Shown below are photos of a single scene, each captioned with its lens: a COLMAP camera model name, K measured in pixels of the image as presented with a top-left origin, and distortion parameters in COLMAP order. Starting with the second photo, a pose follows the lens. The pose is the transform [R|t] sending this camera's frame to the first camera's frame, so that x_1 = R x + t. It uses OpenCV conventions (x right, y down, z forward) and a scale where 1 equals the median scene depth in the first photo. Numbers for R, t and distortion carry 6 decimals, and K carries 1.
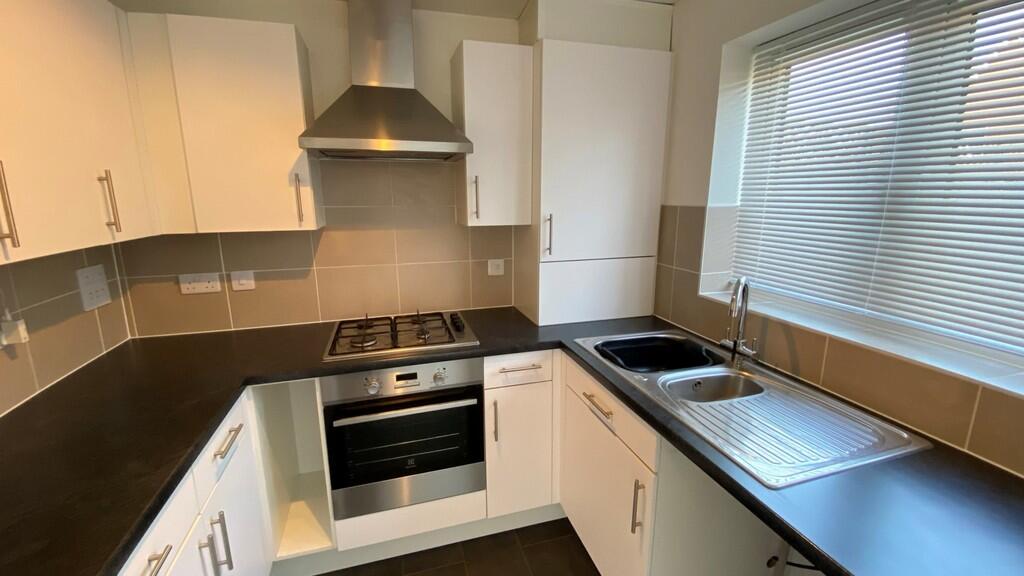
lens RADIAL K [[425.2, 0, 517.0], [0, 425.2, 280.3], [0, 0, 1]] dist [0.013696, -0.019987]
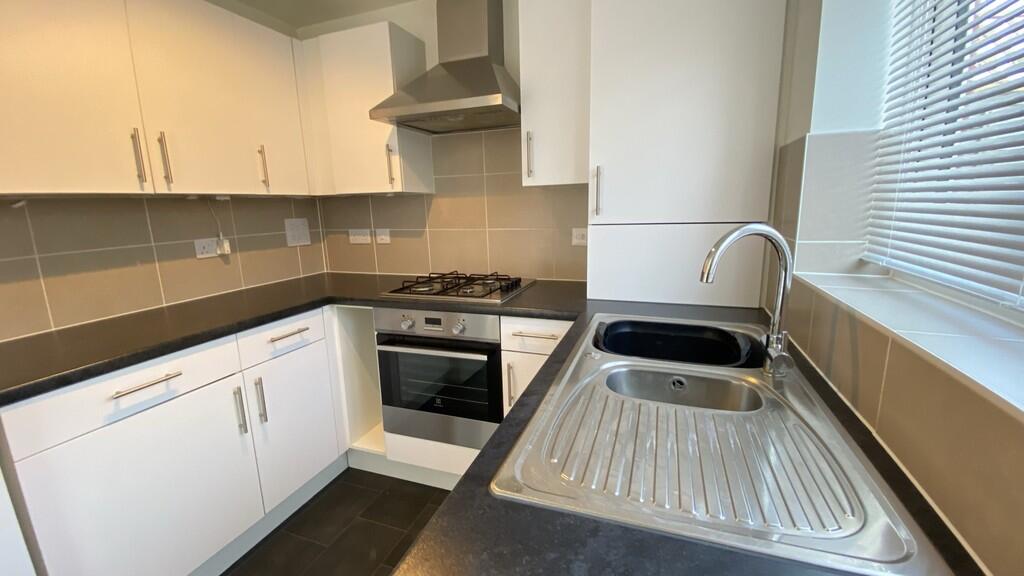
lens RADIAL K [[415.4, 0, 511.2], [0, 415.4, 279.2], [0, 0, 1]] dist [0.012339, -0.017284]
pose [[0.796474, 0.091089, -0.597773, 0.483618], [-0.096188, 0.995086, 0.023470, 0.069863], [0.596973, 0.038805, 0.801322, 0.240021]]
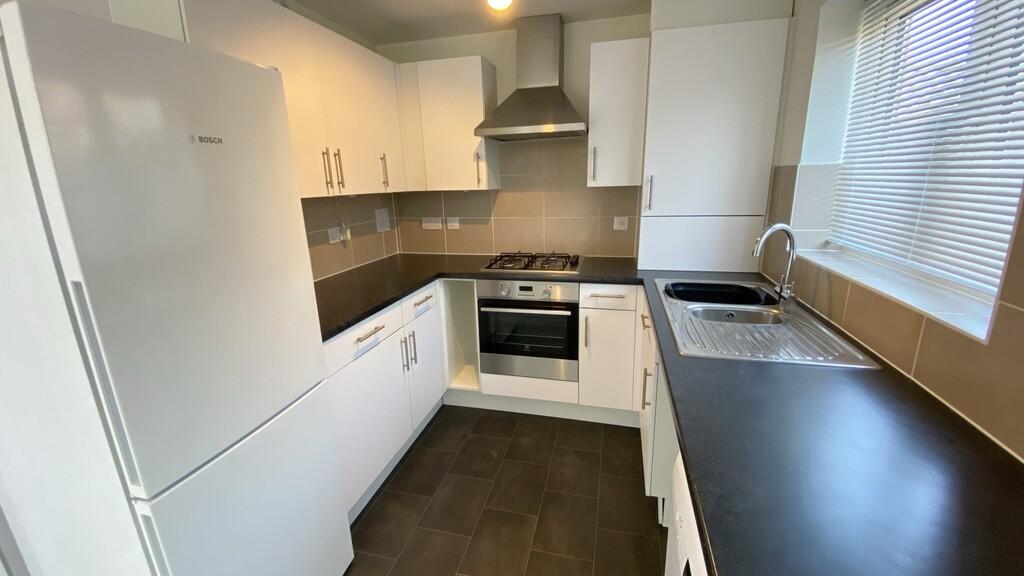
lens RADIAL K [[407.2, 0, 512.1], [0, 407.2, 283.8], [0, 0, 1]] dist [0.014892, -0.029169]
pose [[0.853586, 0.111263, -0.508932, 0.384200], [-0.081820, 0.993435, 0.079957, 0.093757], [0.514487, -0.026609, 0.857085, -0.222881]]
